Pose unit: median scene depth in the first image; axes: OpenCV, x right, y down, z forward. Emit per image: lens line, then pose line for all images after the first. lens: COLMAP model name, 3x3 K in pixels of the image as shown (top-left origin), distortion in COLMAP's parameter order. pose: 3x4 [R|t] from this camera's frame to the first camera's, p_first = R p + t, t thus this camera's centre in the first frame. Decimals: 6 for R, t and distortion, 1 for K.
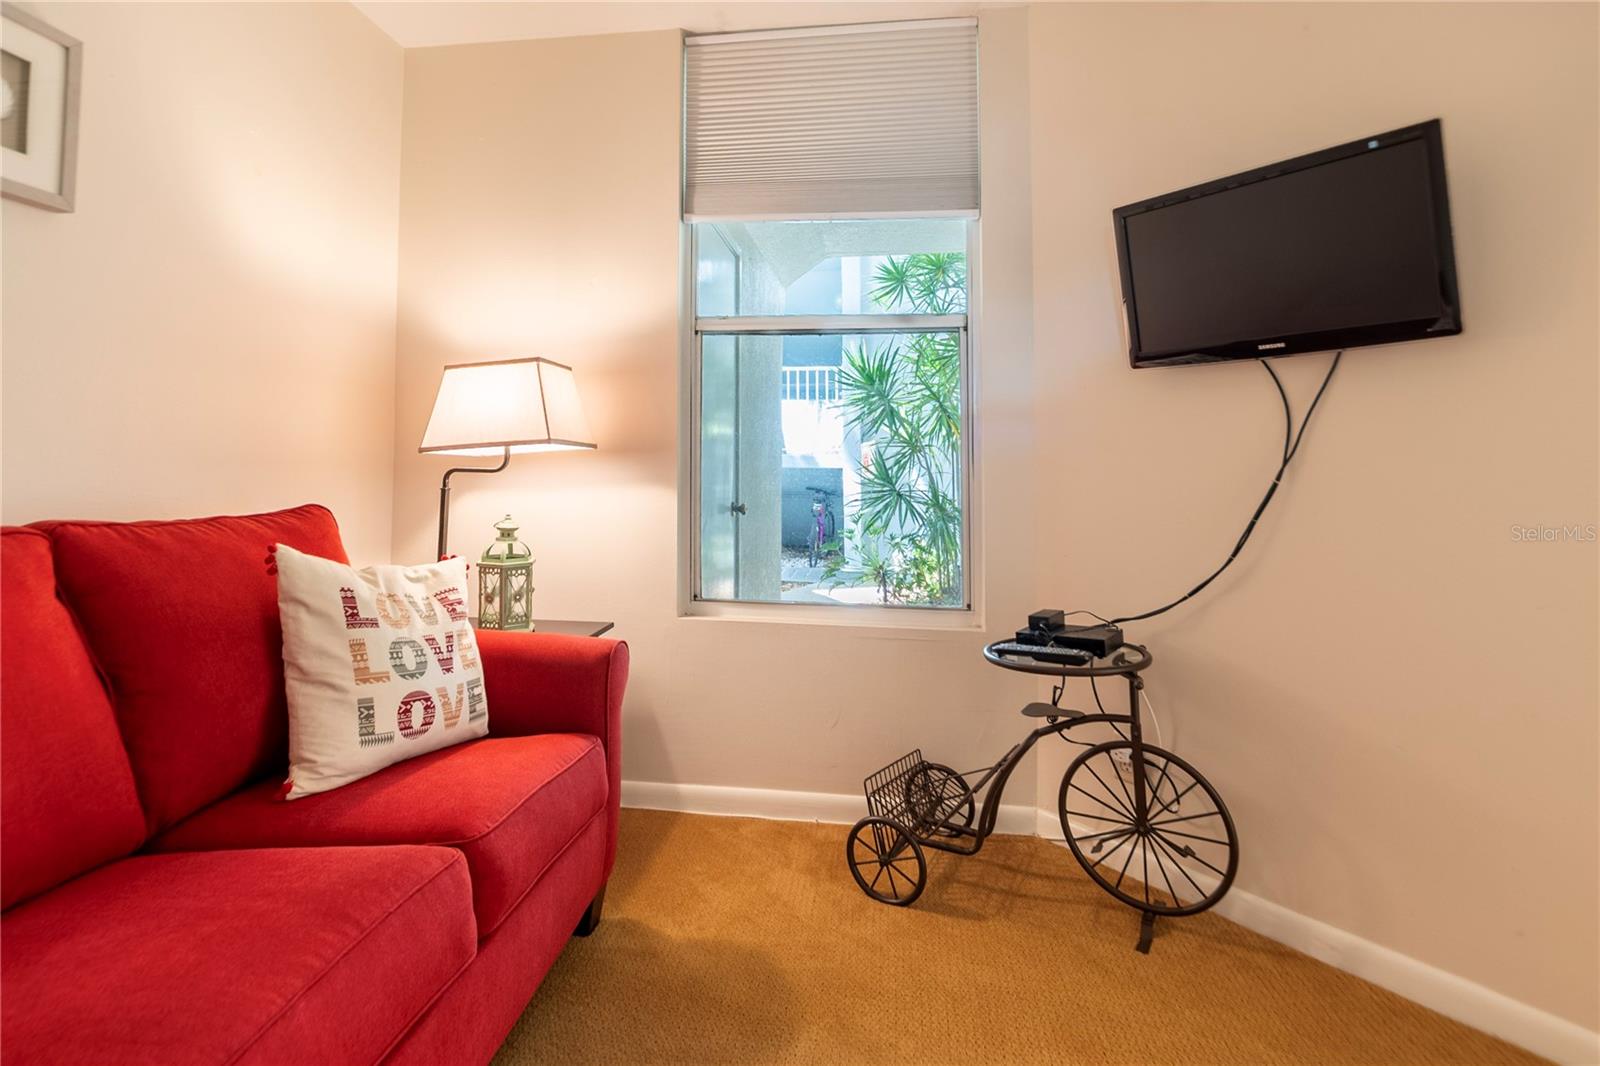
lens RADIAL K [[762.4, 0, 756.3], [0, 762.4, 451.3], [0, 0, 1]] dist [0.001602, -0.017347]
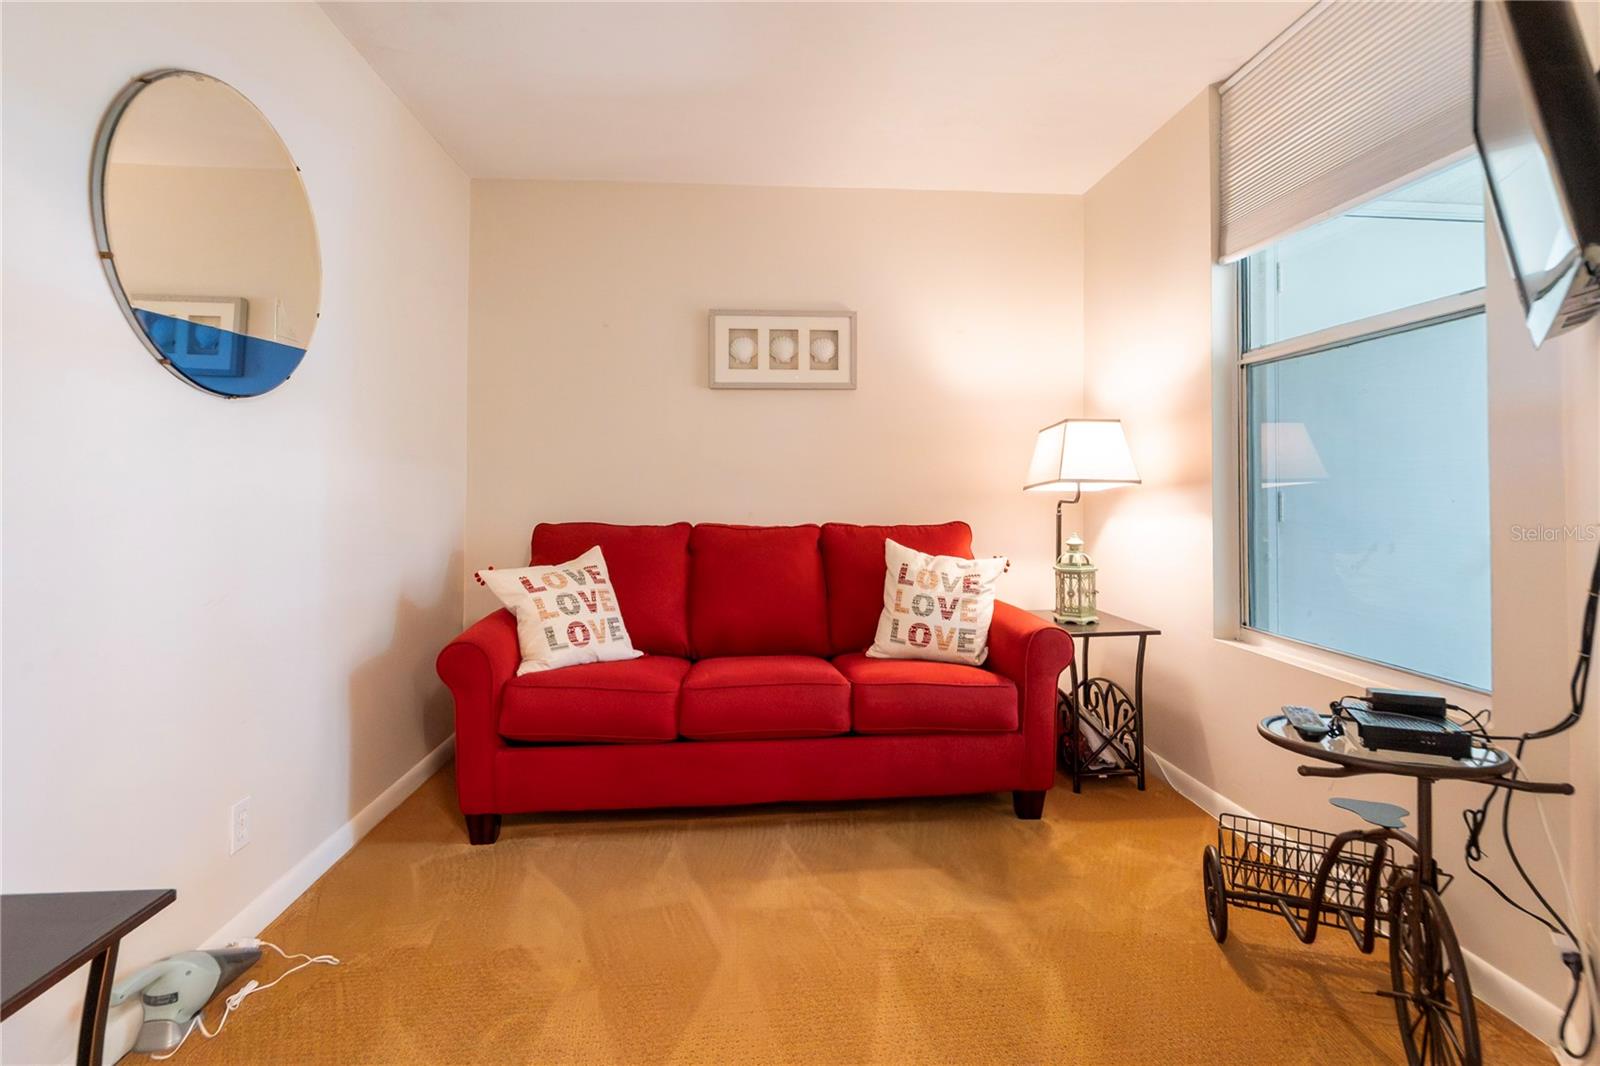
lens RADIAL K [[745.2, 0, 812.0], [0, 745.2, 487.0], [0, 0, 1]] dist [0.001079, -0.000693]
pose [[0.238580, -0.015052, -0.971006, 1.199432], [0.030361, 0.999507, -0.008034, -0.006734], [0.970648, -0.027564, 0.238919, 0.311655]]
